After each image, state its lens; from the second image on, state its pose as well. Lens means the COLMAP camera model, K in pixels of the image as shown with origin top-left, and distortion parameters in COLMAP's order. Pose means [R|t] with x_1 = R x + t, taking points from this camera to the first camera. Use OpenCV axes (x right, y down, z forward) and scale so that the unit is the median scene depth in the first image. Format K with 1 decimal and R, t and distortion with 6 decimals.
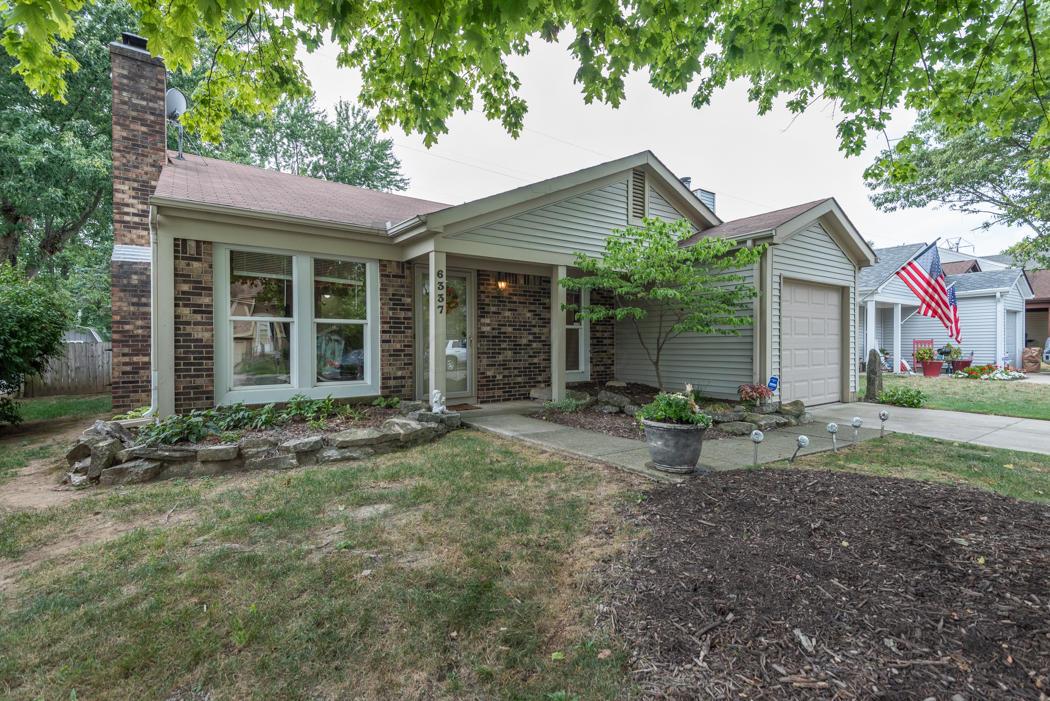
lens RADIAL K [[469.5, 0, 525.0], [0, 469.5, 350.5], [0, 0, 1]] dist [0.036317, -0.027978]
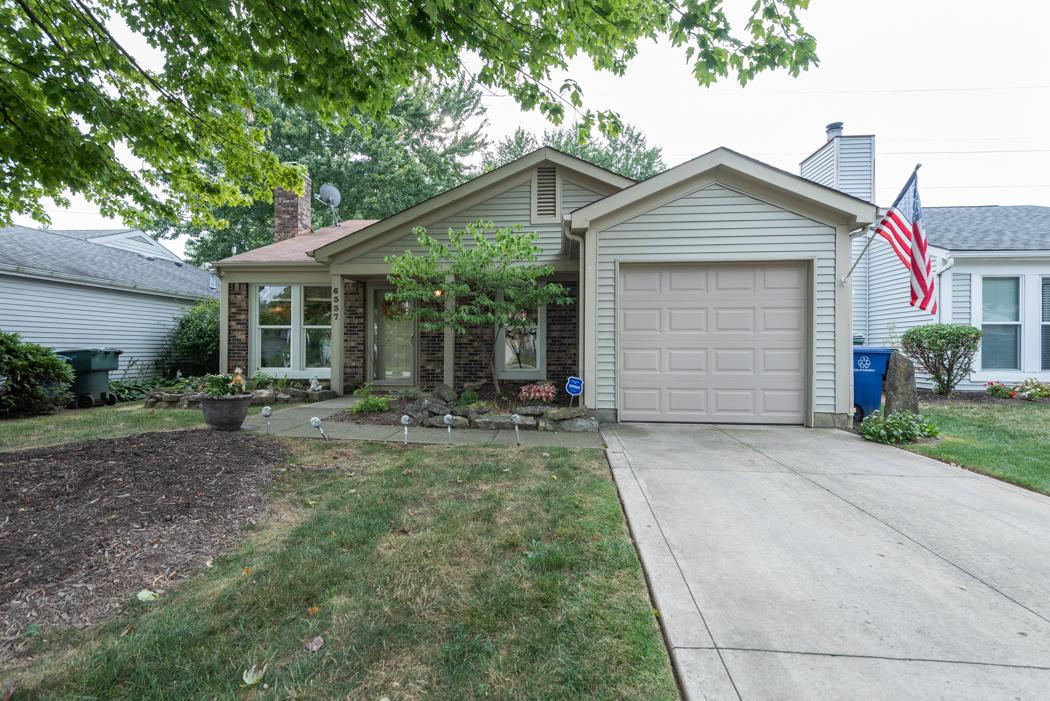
lens RADIAL K [[469.5, 0, 525.0], [0, 469.5, 350.5], [0, 0, 1]] dist [0.036317, -0.027978]
pose [[0.773796, 0.006790, -0.633398, 0.994250], [-0.015051, 0.999857, -0.007669, 0.012655], [0.633256, 0.015467, 0.773788, 0.249344]]
